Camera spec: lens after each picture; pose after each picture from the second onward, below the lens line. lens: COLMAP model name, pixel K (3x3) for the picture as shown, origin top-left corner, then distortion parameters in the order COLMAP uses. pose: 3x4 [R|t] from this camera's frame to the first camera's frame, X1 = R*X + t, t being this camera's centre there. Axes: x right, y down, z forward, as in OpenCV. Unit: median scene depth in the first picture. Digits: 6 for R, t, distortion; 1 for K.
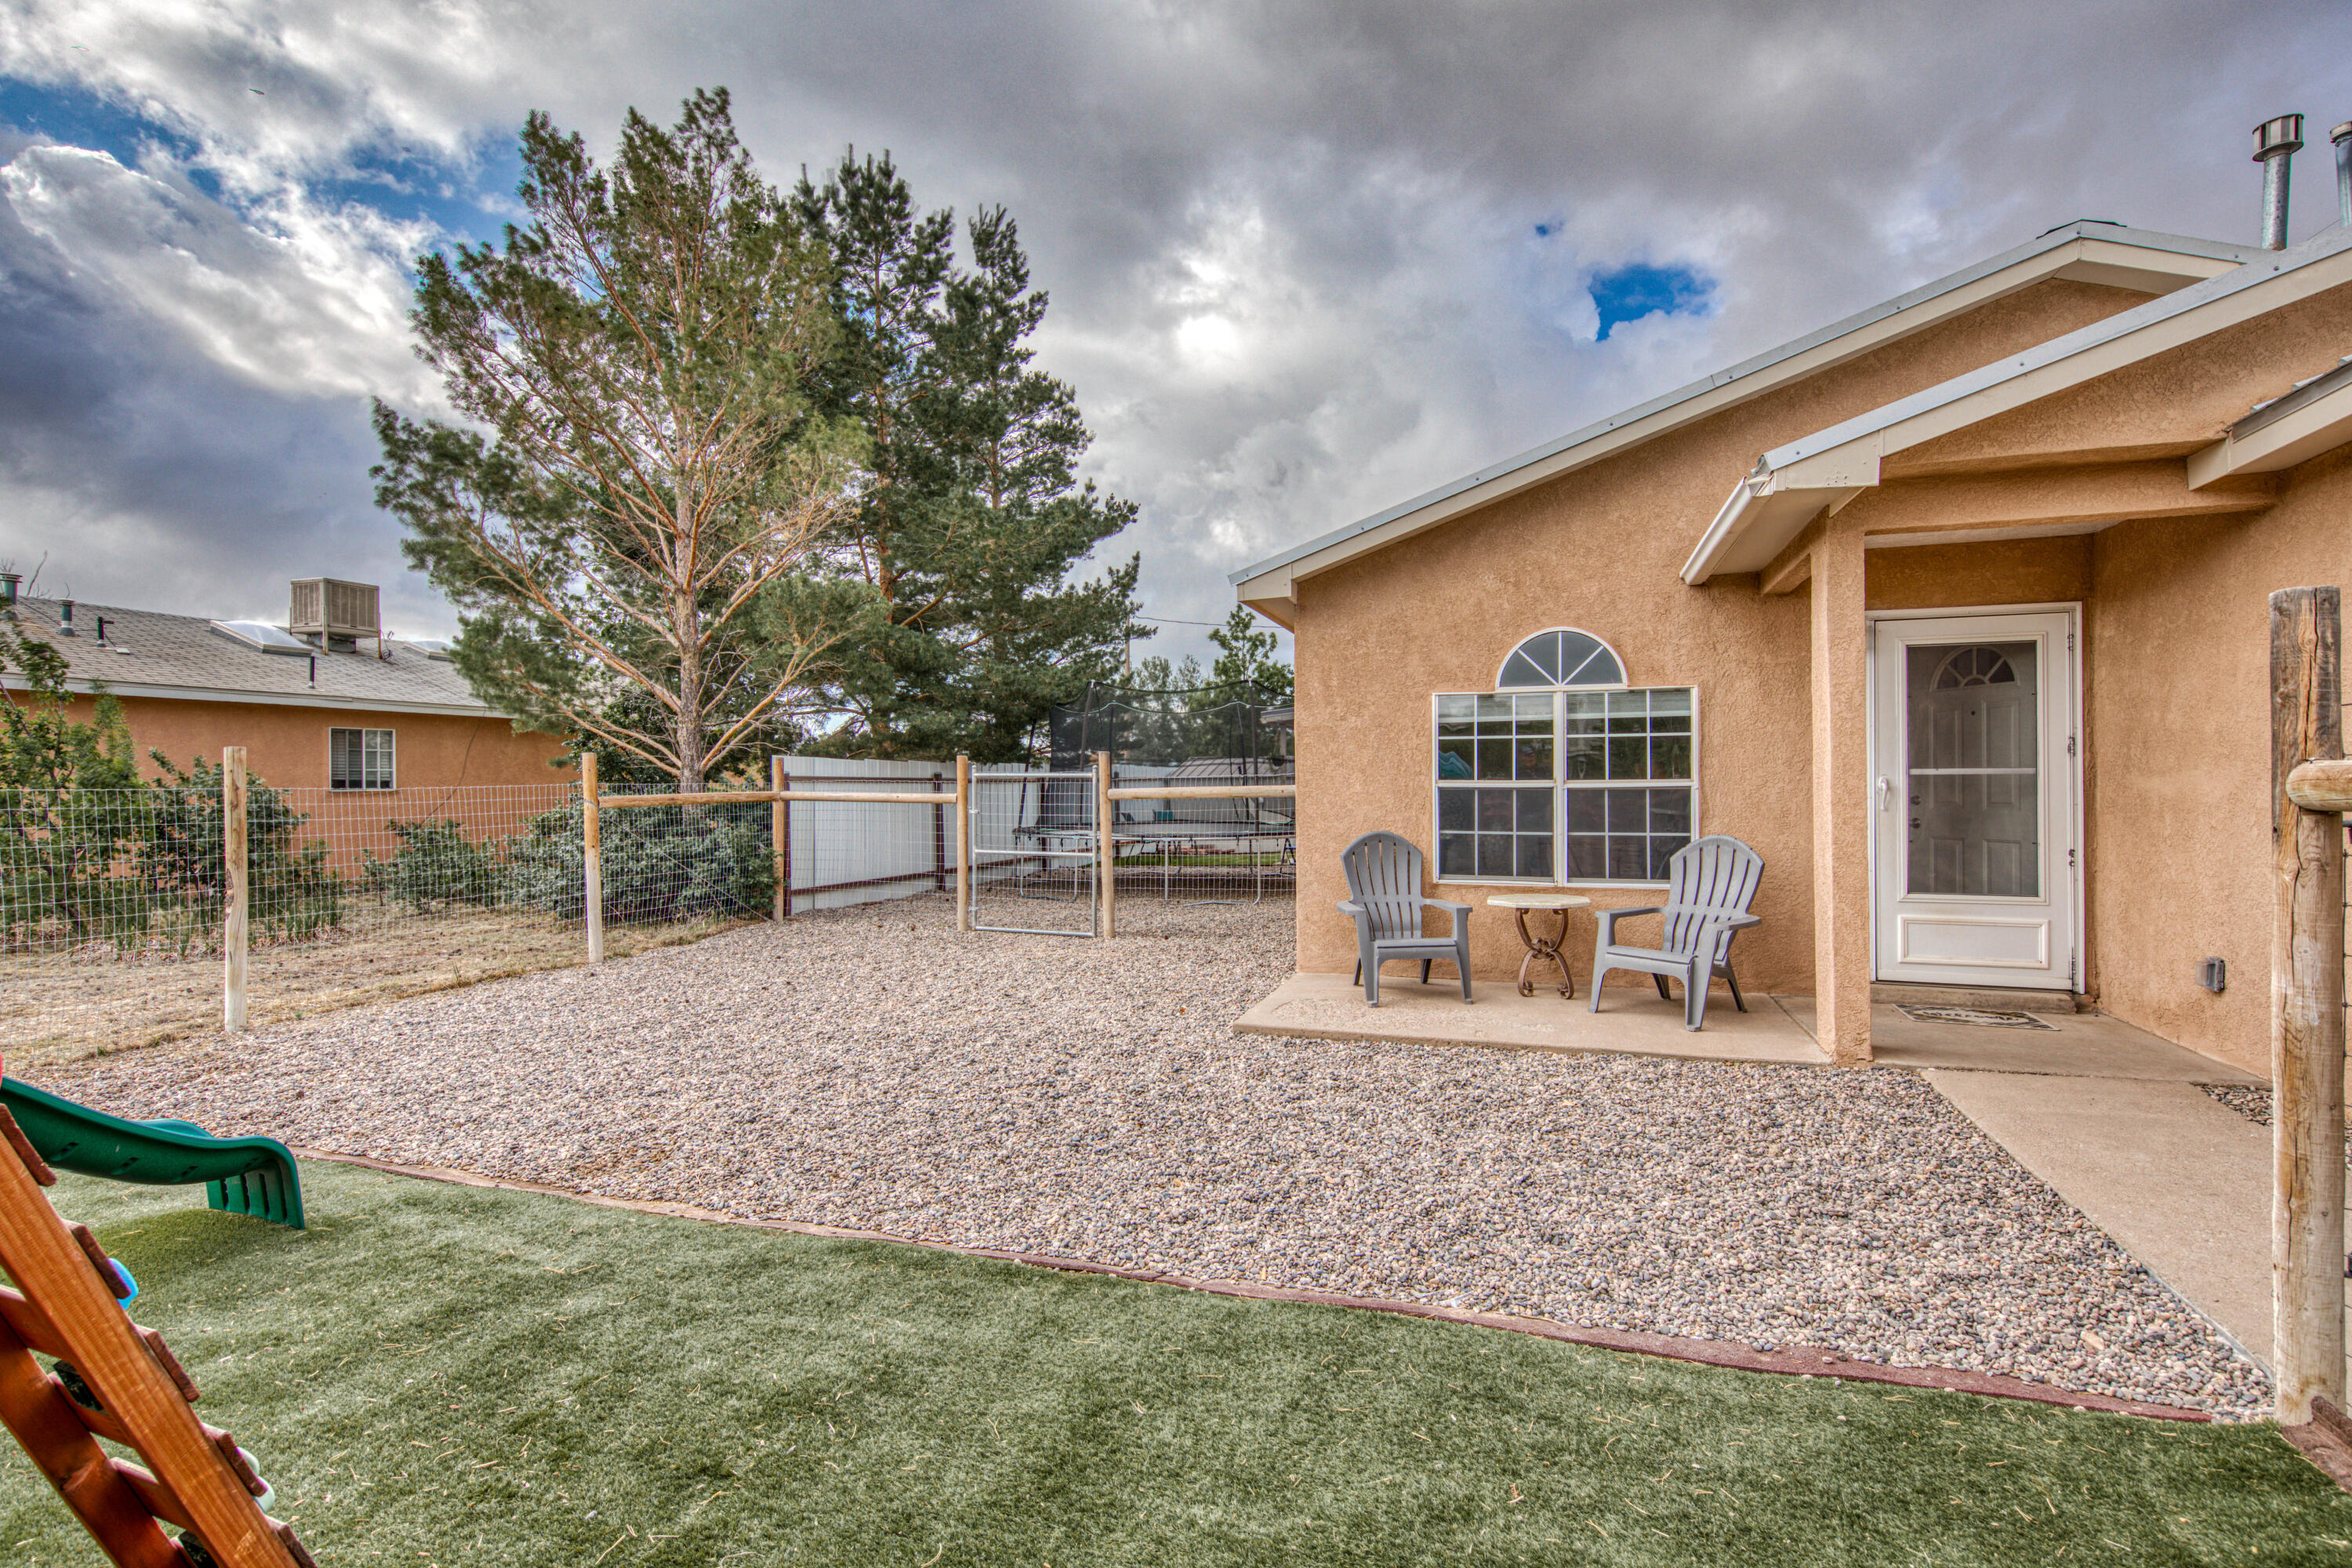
lens RADIAL K [[1094.7, 0, 1147.5], [0, 1094.7, 785.5], [0, 0, 1]] dist [-0.001968, -0.000808]
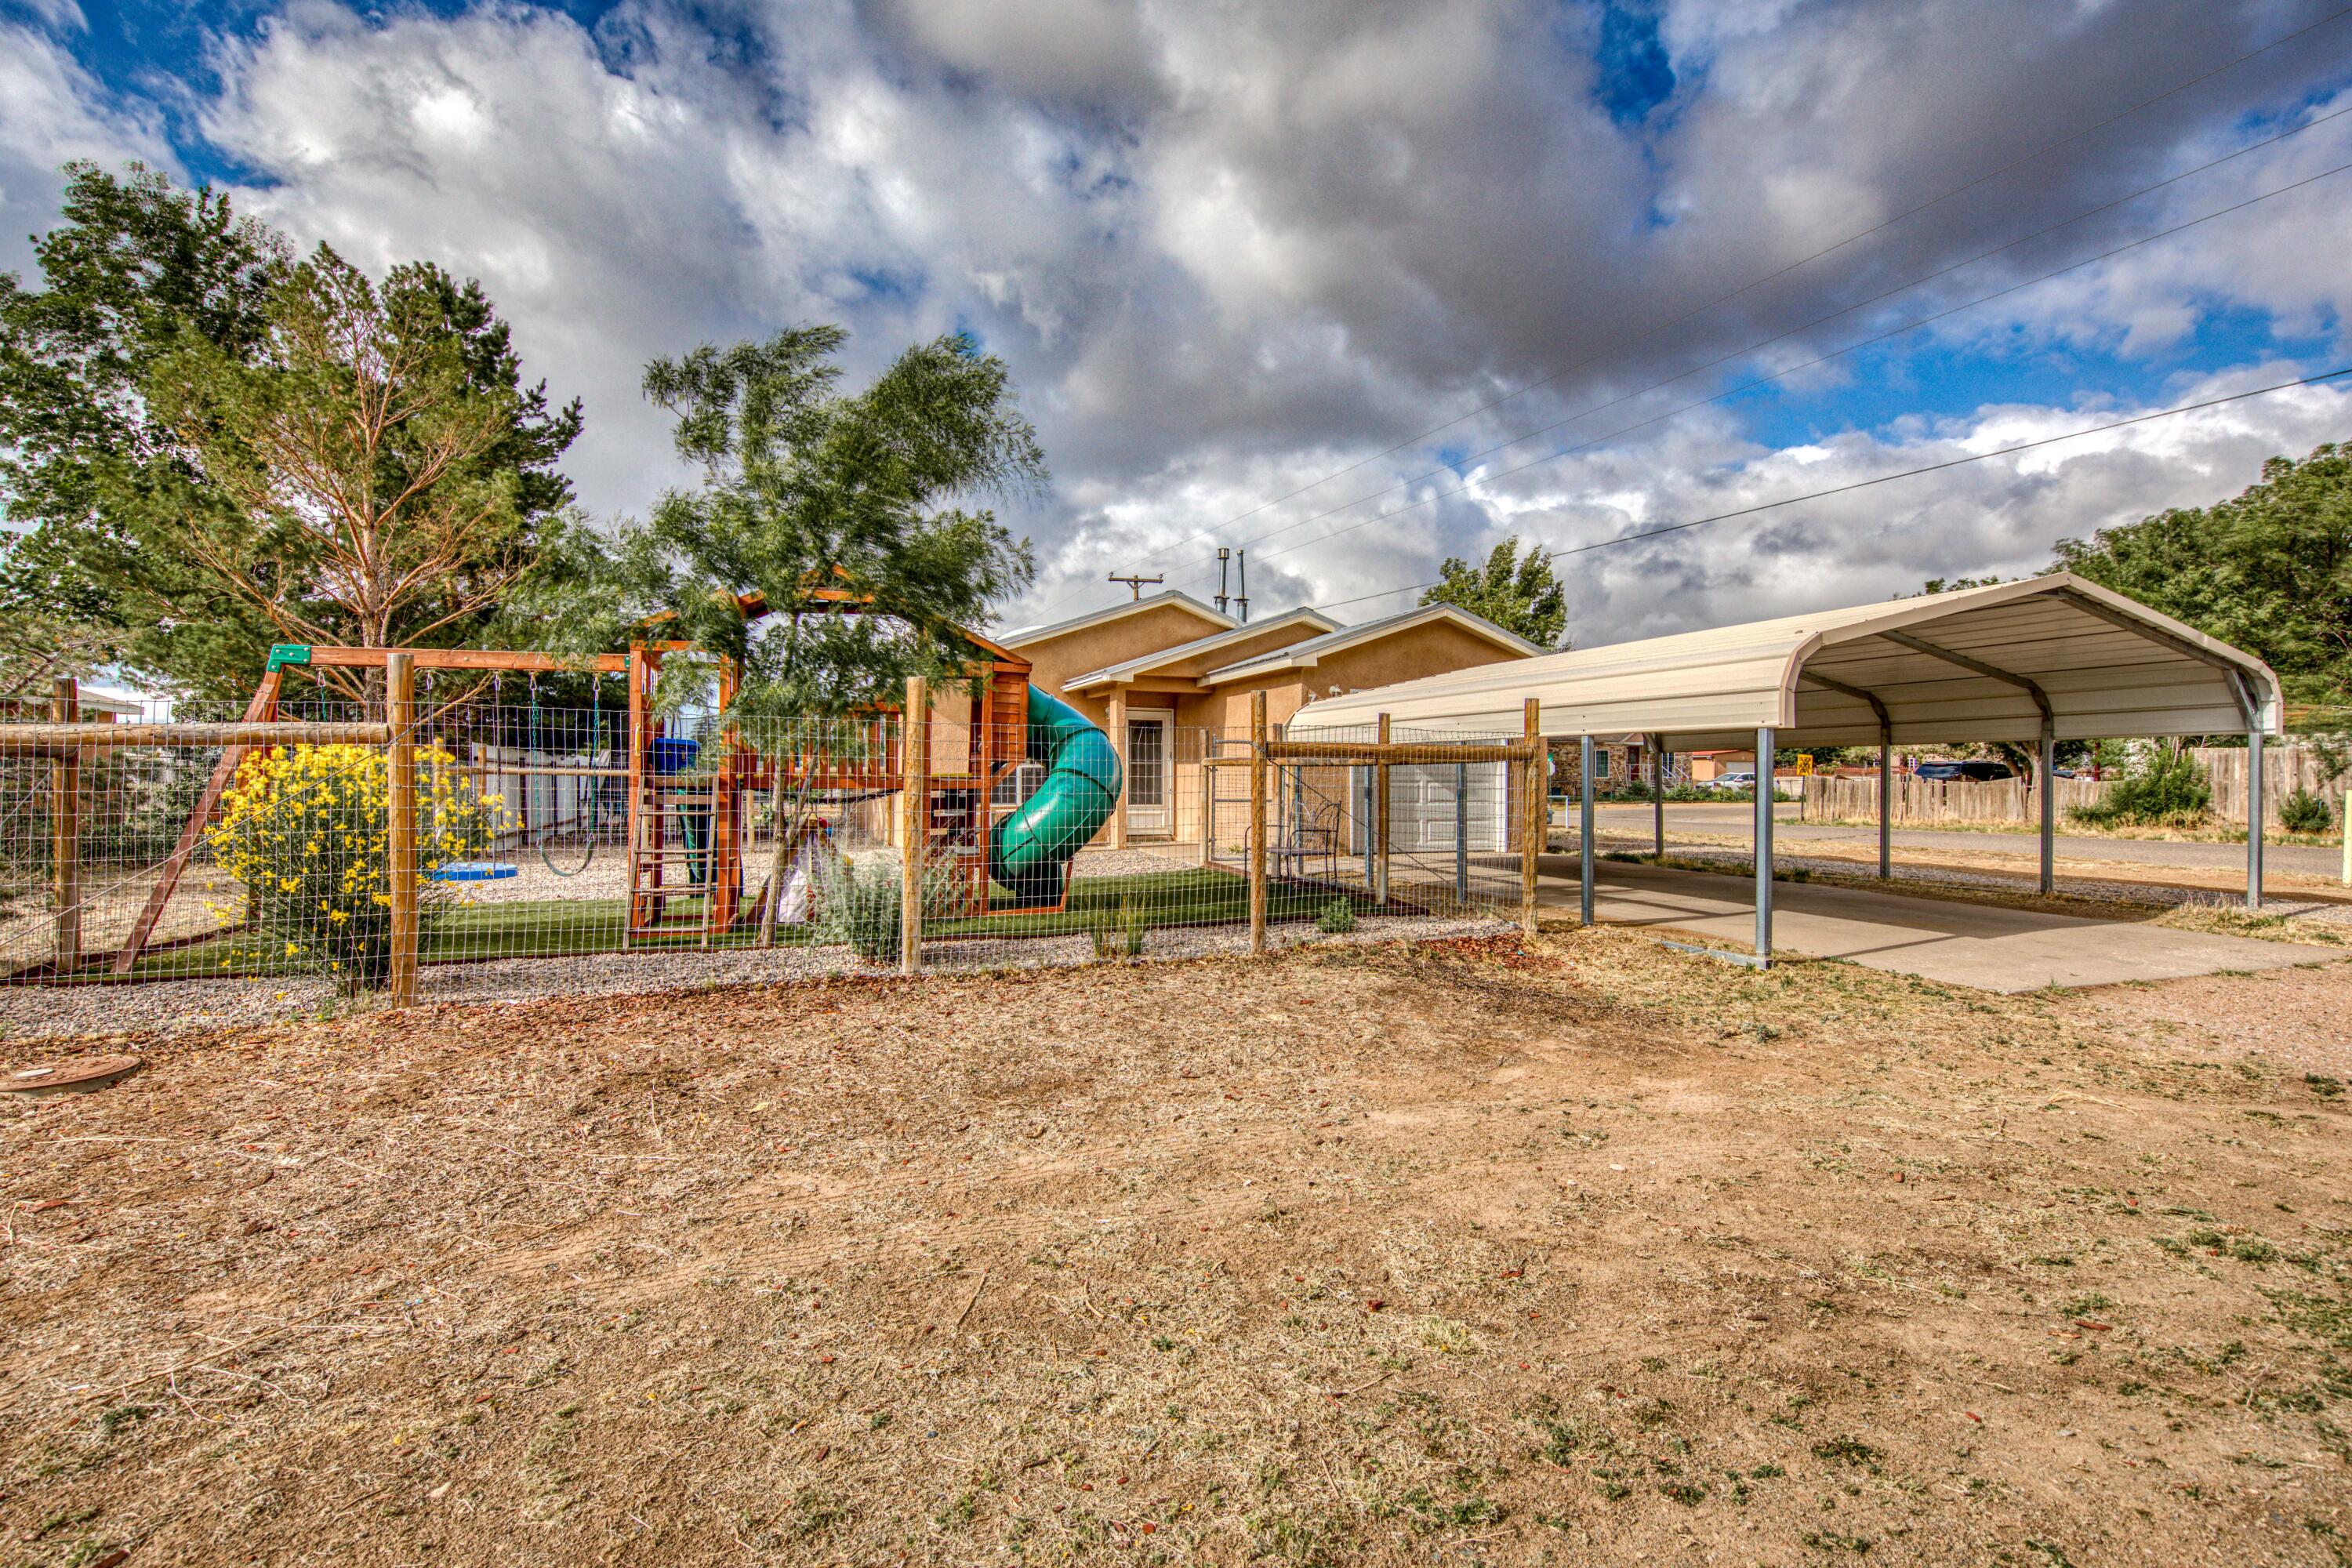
lens RADIAL K [[1097.4, 0, 1180.4], [0, 1097.4, 787.0], [0, 0, 1]] dist [-0.000238, -0.001395]
pose [[0.751595, -0.007273, 0.659585, -1.003438], [-0.001839, 0.999912, 0.013121, 0.012971], [-0.659623, -0.011074, 0.751515, -1.145852]]
